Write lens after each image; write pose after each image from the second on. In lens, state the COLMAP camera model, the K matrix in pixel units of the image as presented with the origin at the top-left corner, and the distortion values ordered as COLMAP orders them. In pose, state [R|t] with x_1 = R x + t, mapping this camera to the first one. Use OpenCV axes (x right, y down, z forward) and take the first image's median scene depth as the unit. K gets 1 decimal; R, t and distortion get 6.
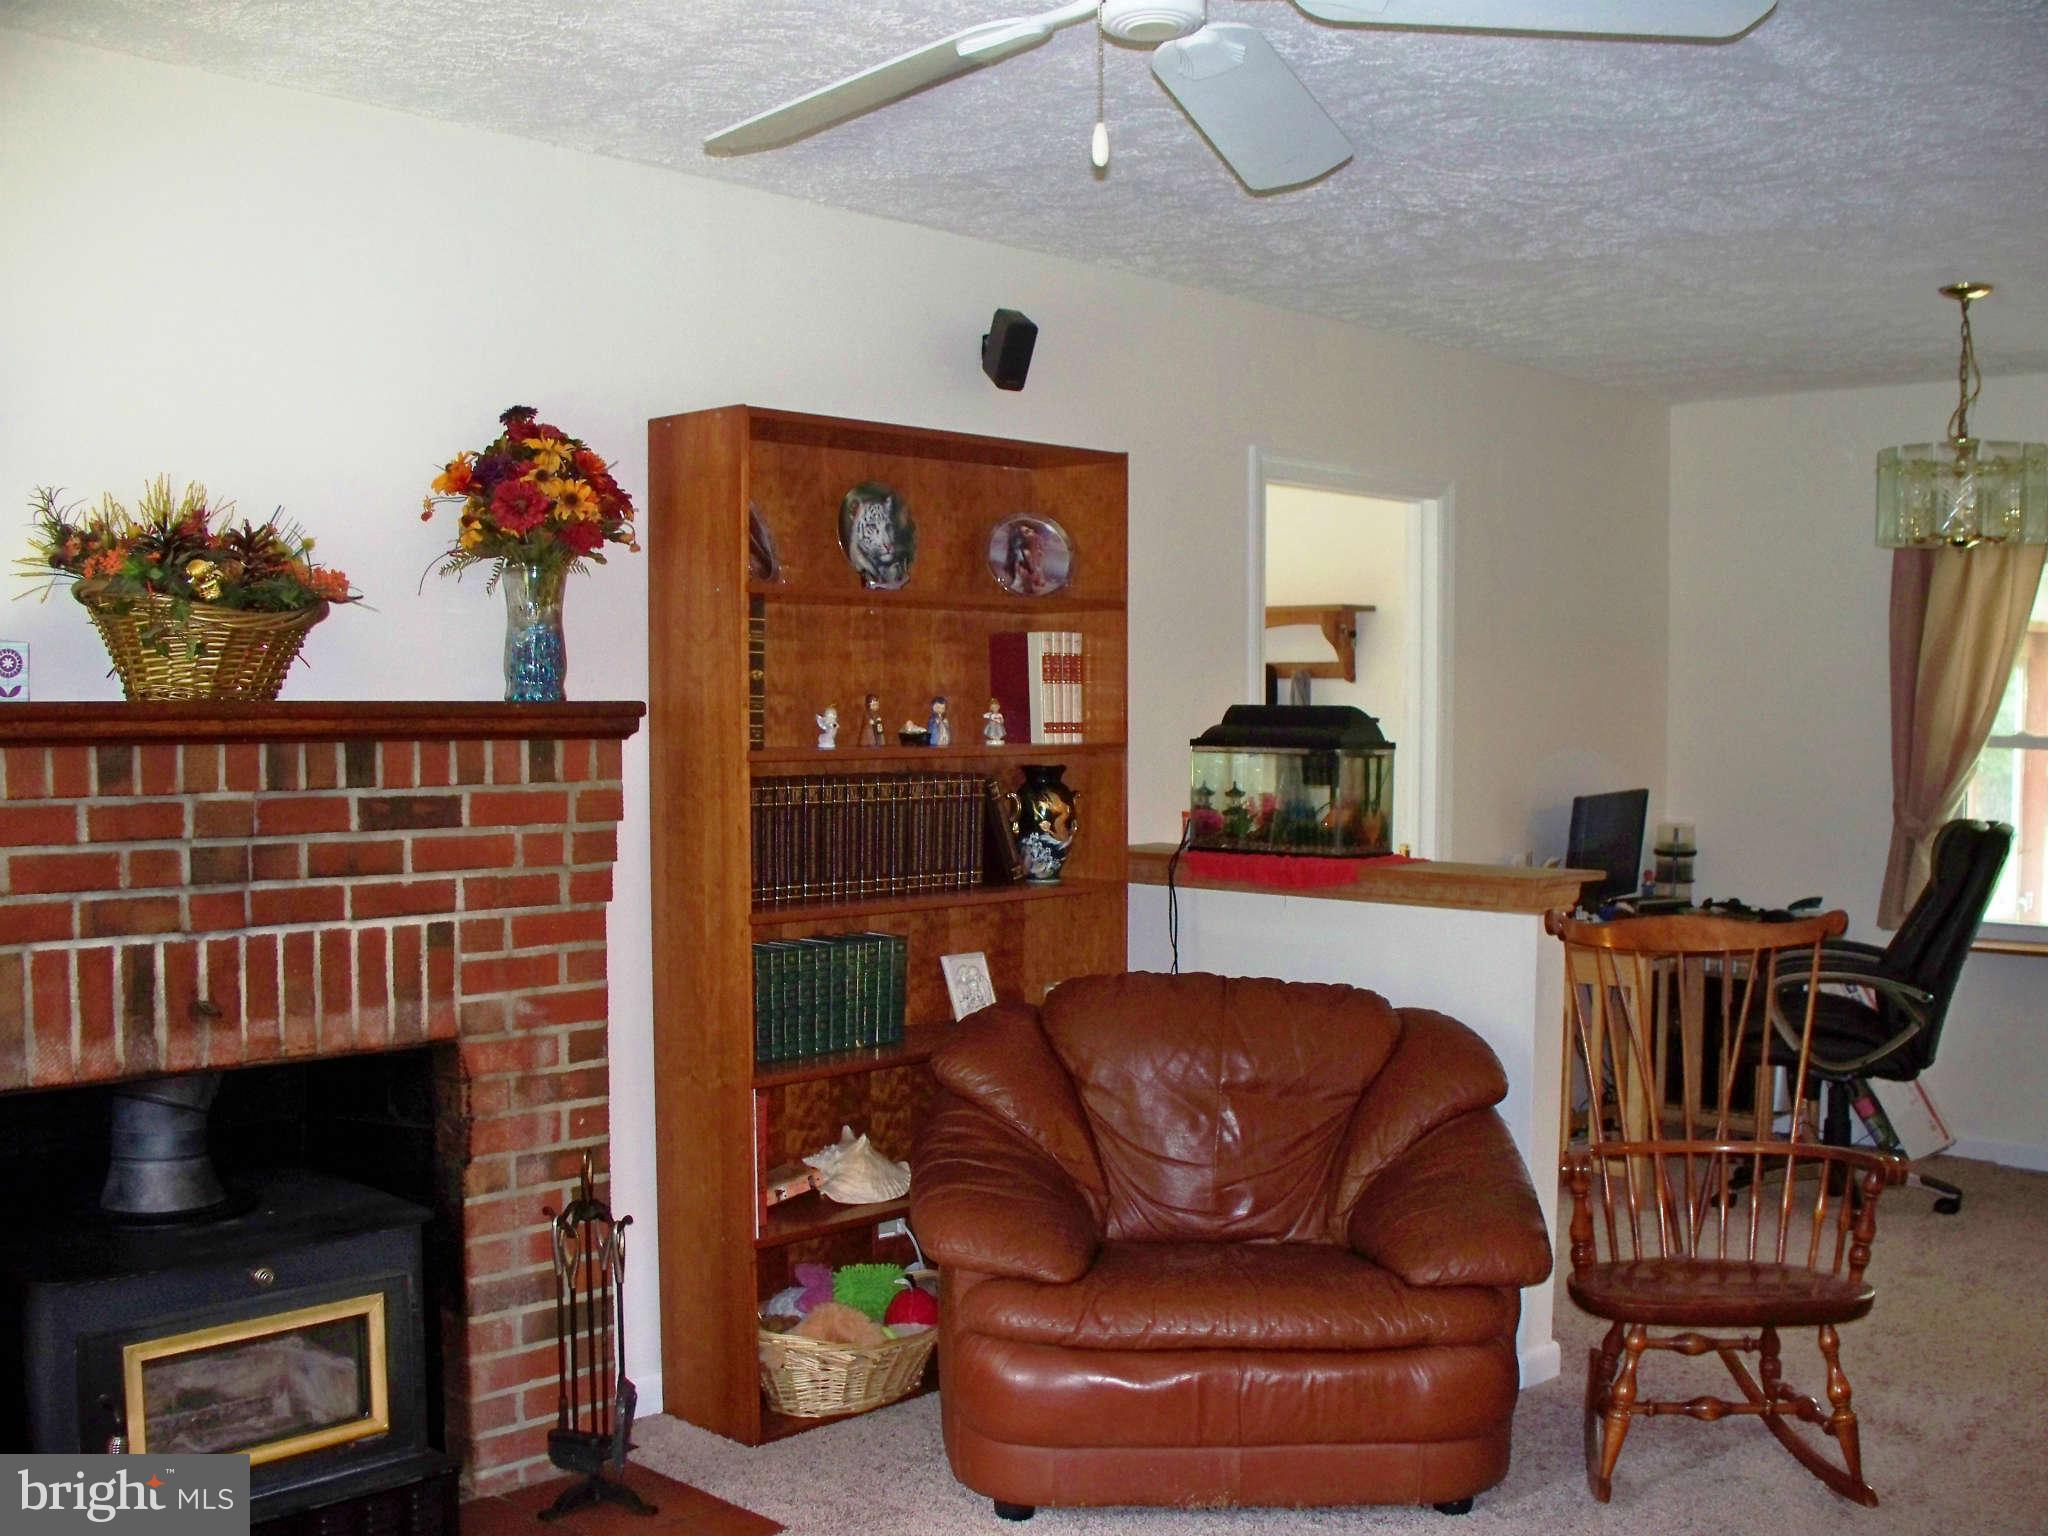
lens RADIAL K [[2145.9, 0, 1058.4], [0, 2145.9, 832.4], [0, 0, 1]] dist [-0.234415, 0.276082]
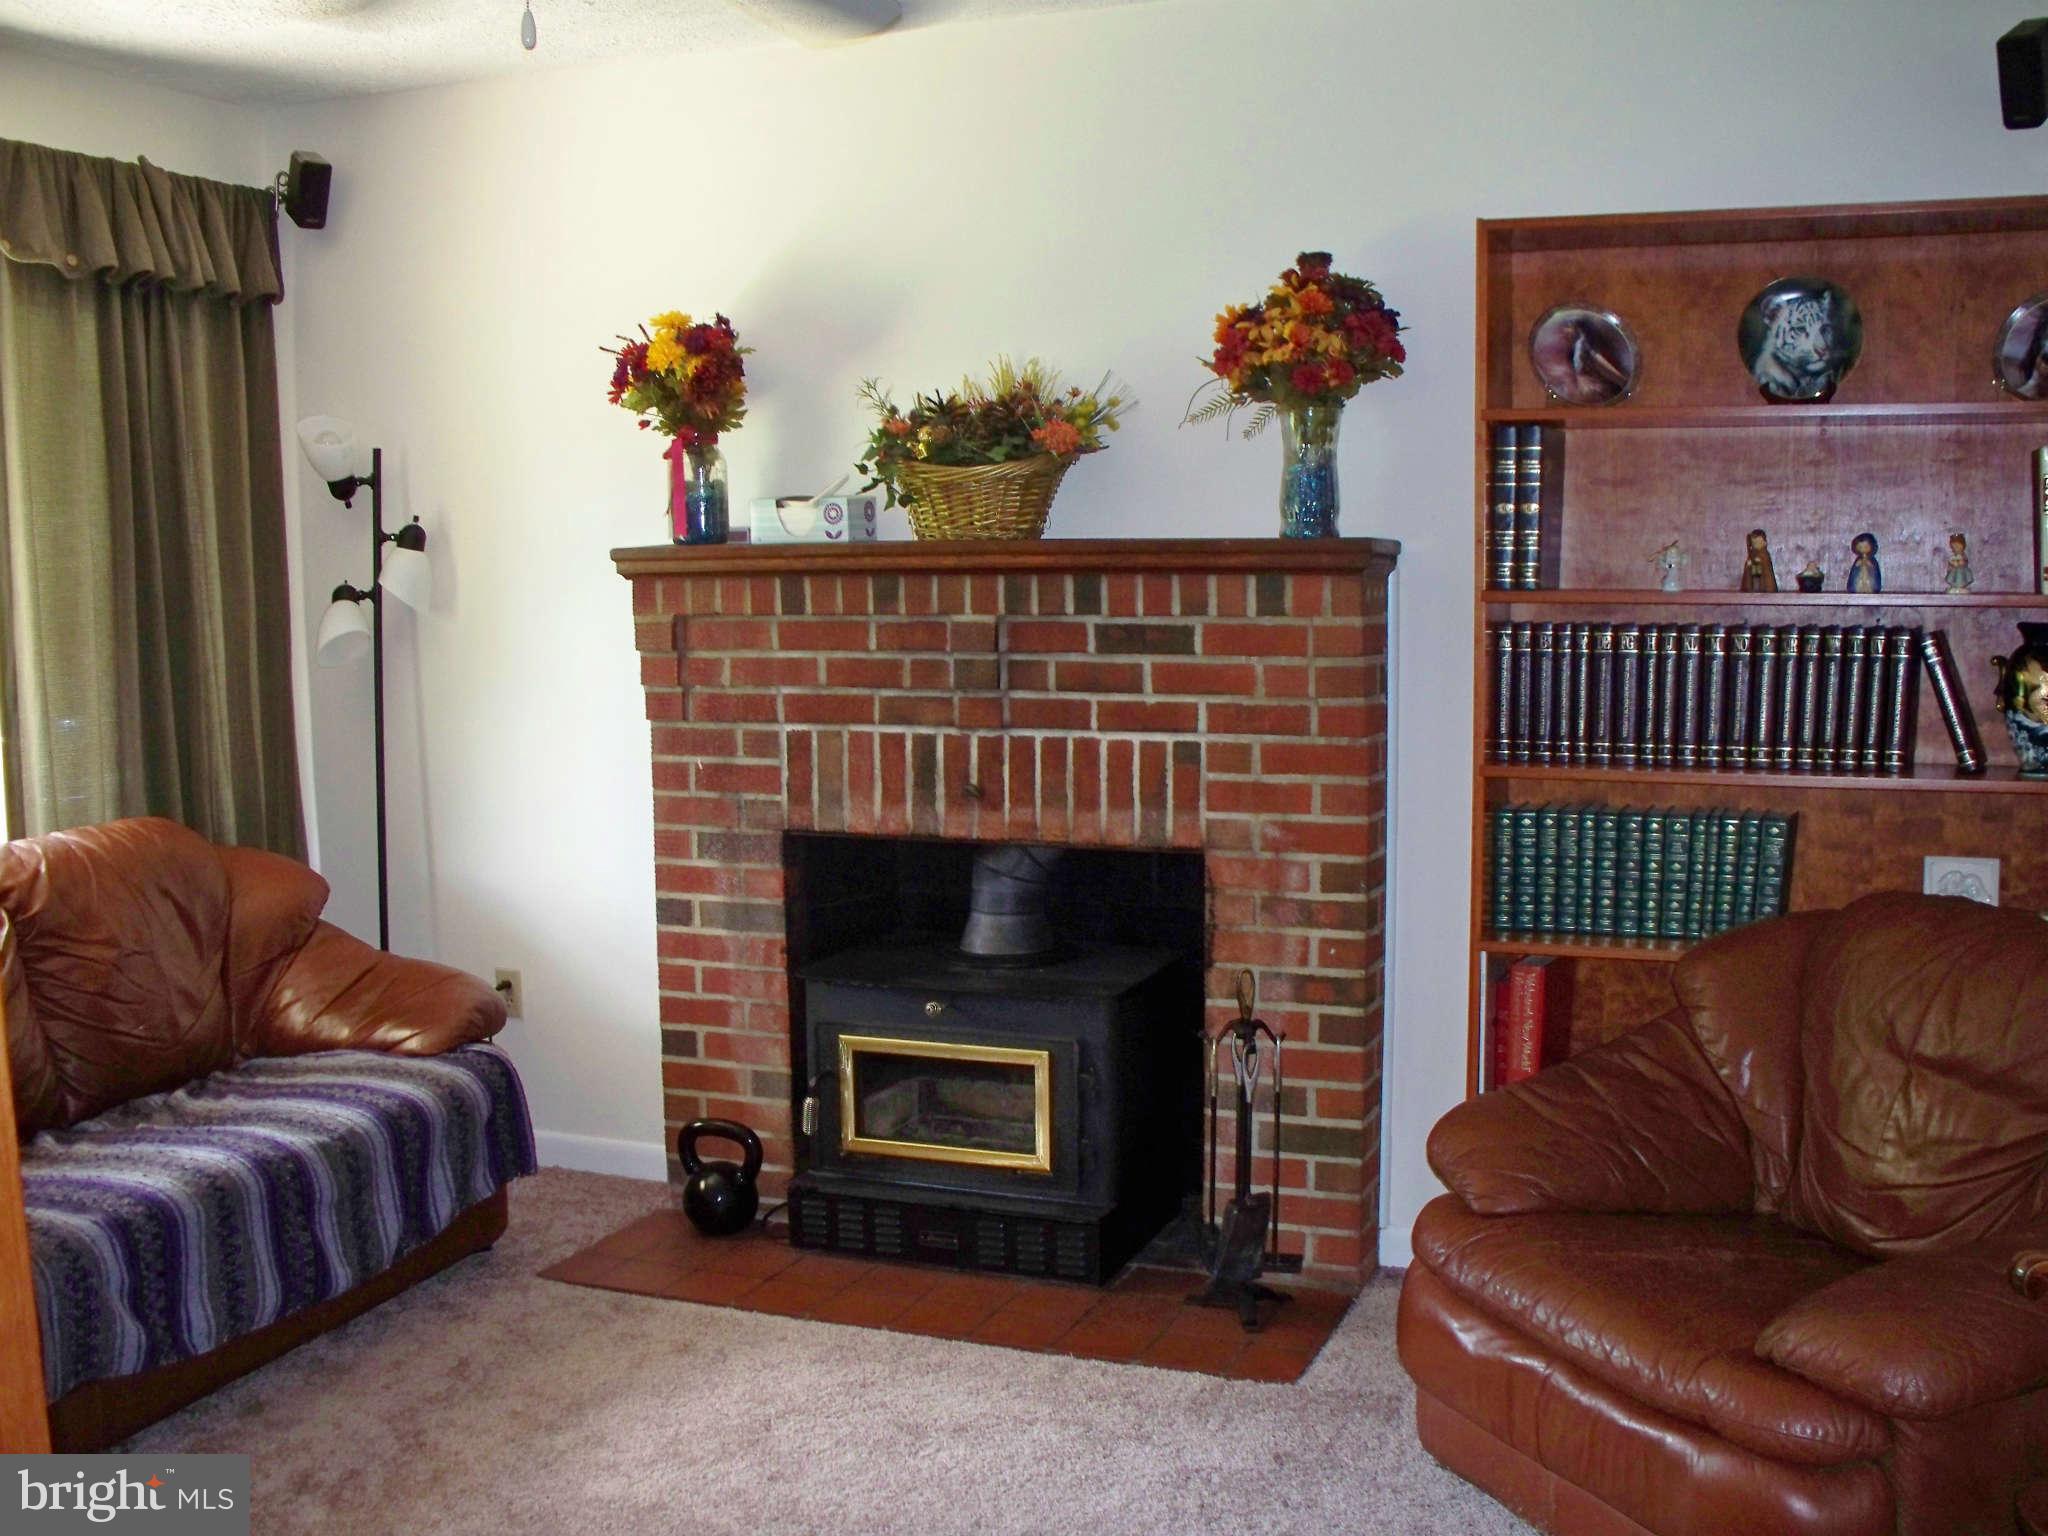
lens RADIAL K [[2145.9, 0, 1058.4], [0, 2145.9, 832.4], [0, 0, 1]] dist [-0.234415, 0.276082]
pose [[0.370767, 0.118551, -0.921128, 0.721565], [-0.044392, 0.992948, 0.109926, -0.030077], [0.927664, 0.000134, 0.373415, 0.531851]]
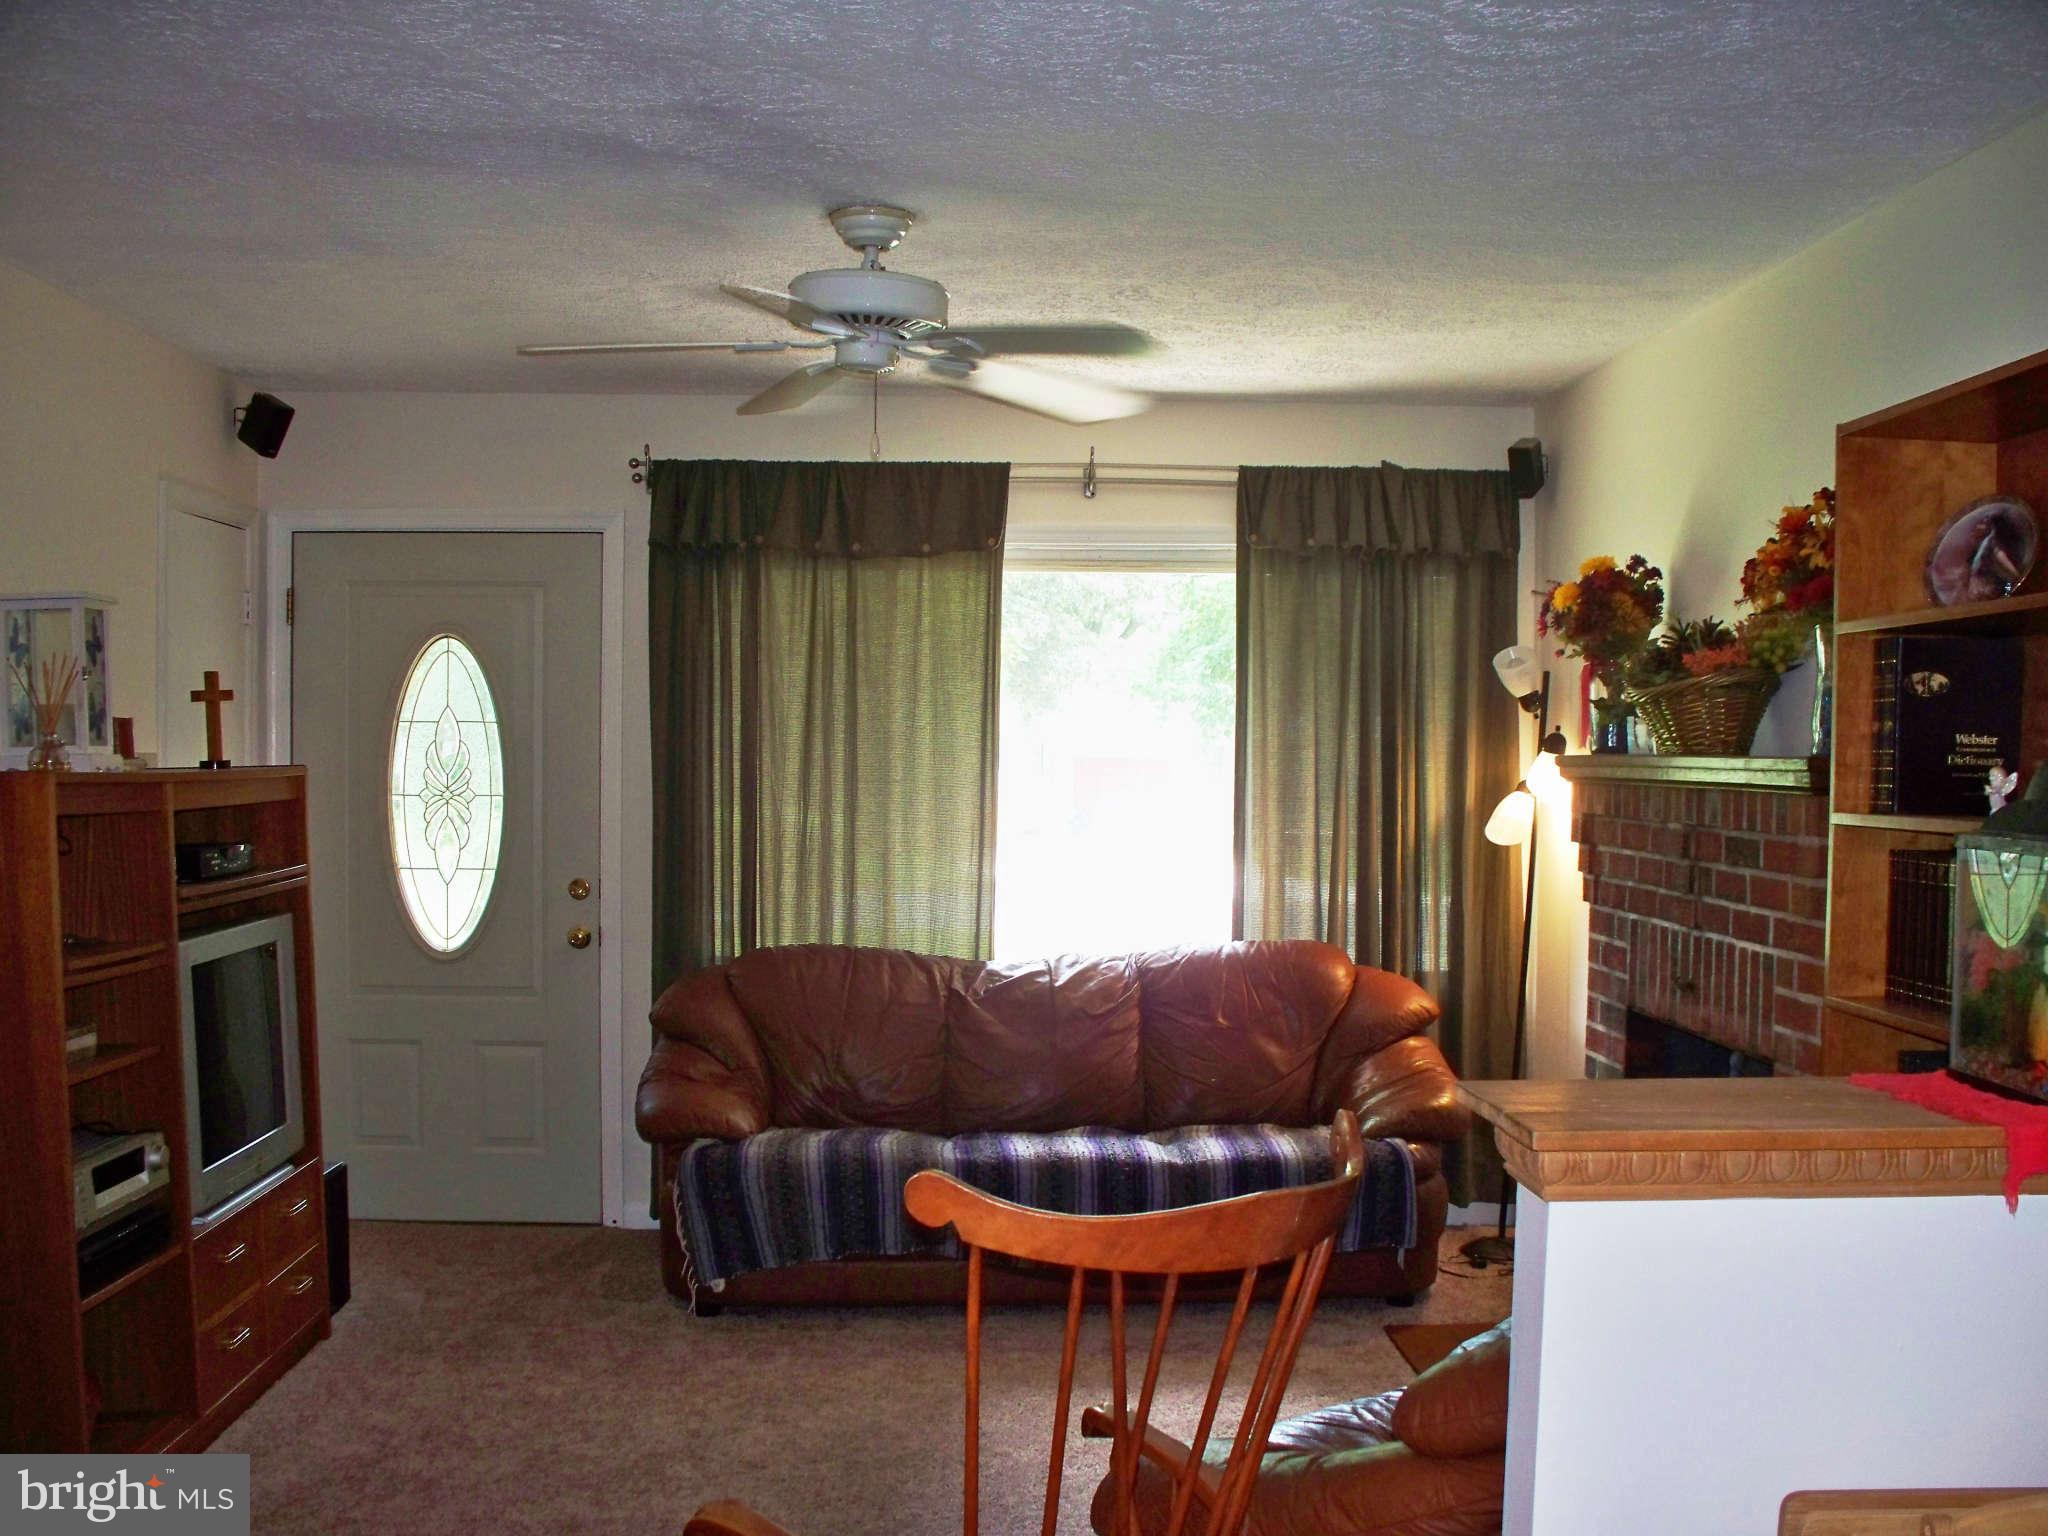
lens RADIAL K [[2095.2, 0, 990.9], [0, 2095.2, 832.8], [0, 0, 1]] dist [-0.224464, 0.225197]
pose [[-0.708811, 0.021355, -0.705075, 0.770252], [-0.048987, 0.995638, 0.079401, -0.088318], [0.703695, 0.090820, -0.704673, 1.483079]]
